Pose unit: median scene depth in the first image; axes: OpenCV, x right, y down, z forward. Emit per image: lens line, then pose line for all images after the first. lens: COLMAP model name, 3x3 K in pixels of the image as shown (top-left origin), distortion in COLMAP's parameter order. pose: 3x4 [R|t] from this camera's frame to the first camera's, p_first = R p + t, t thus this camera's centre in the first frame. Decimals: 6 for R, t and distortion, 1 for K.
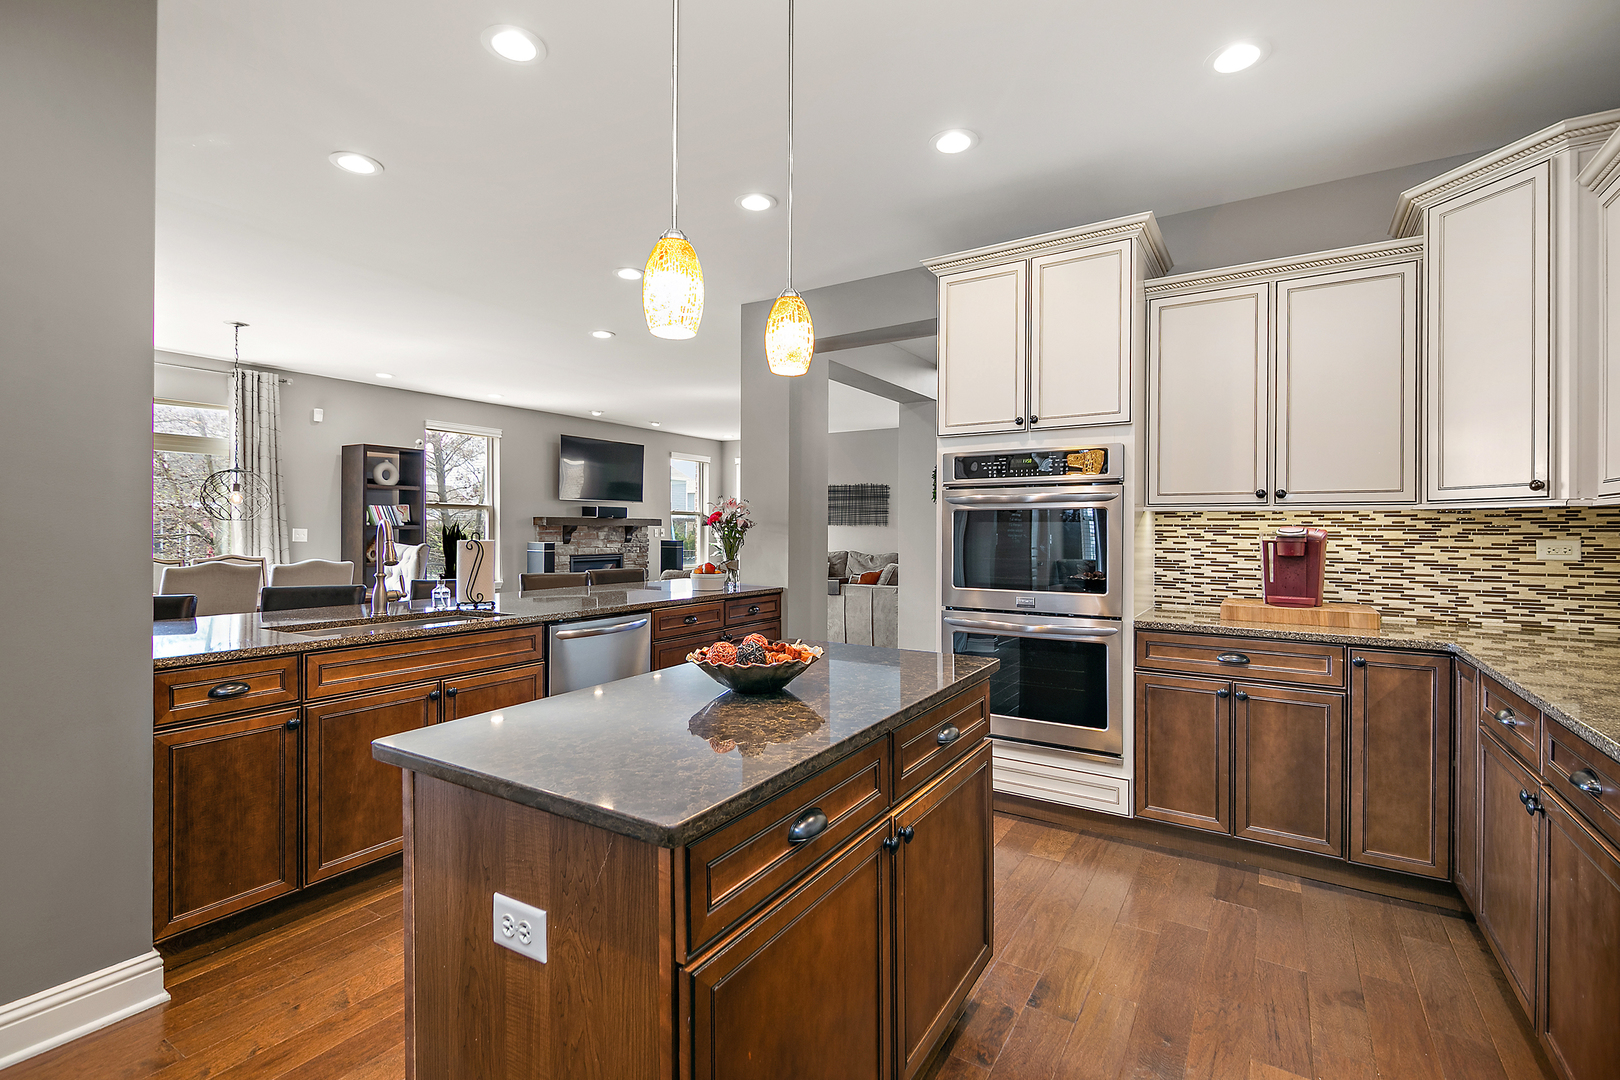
lens RADIAL K [[723.3, 0, 814.2], [0, 723.3, 528.4], [0, 0, 1]] dist [0.002557, -0.000295]
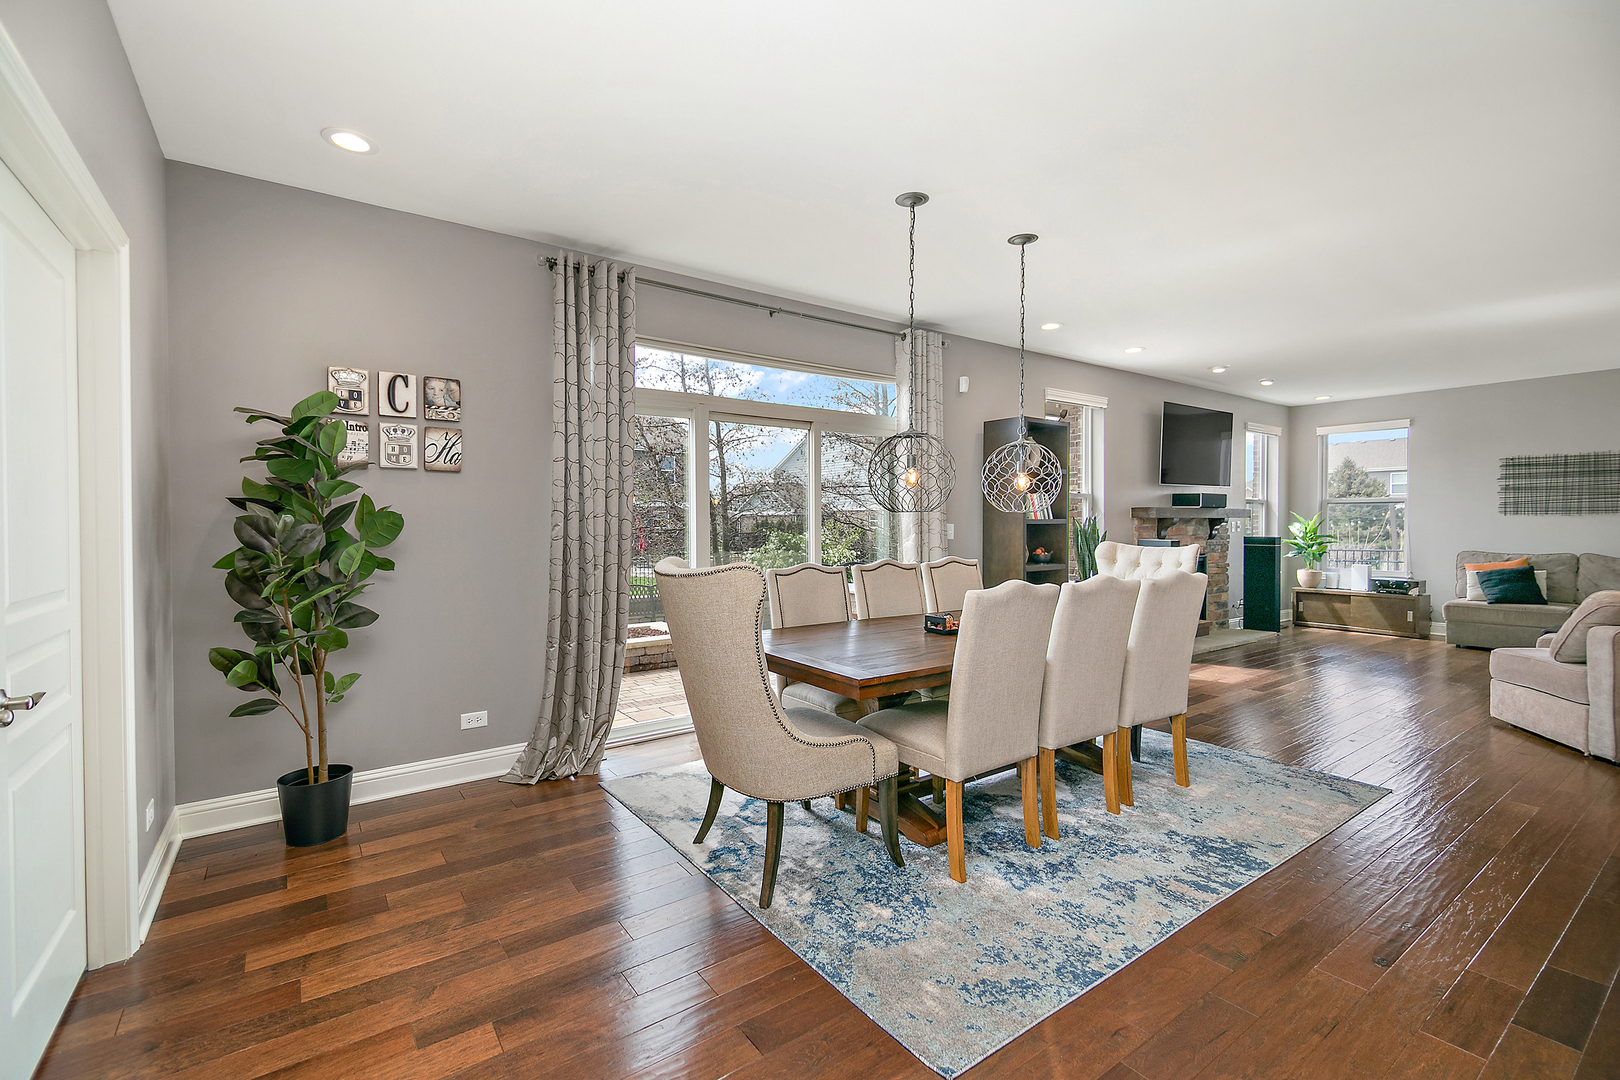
lens RADIAL K [[723.3, 0, 814.2], [0, 723.3, 528.4], [0, 0, 1]] dist [0.002557, -0.000295]
pose [[0.926534, -0.000867, -0.376210, -0.460679], [0.004991, 0.999938, 0.009986, -0.002621], [0.376178, -0.011130, 0.926481, 0.153427]]
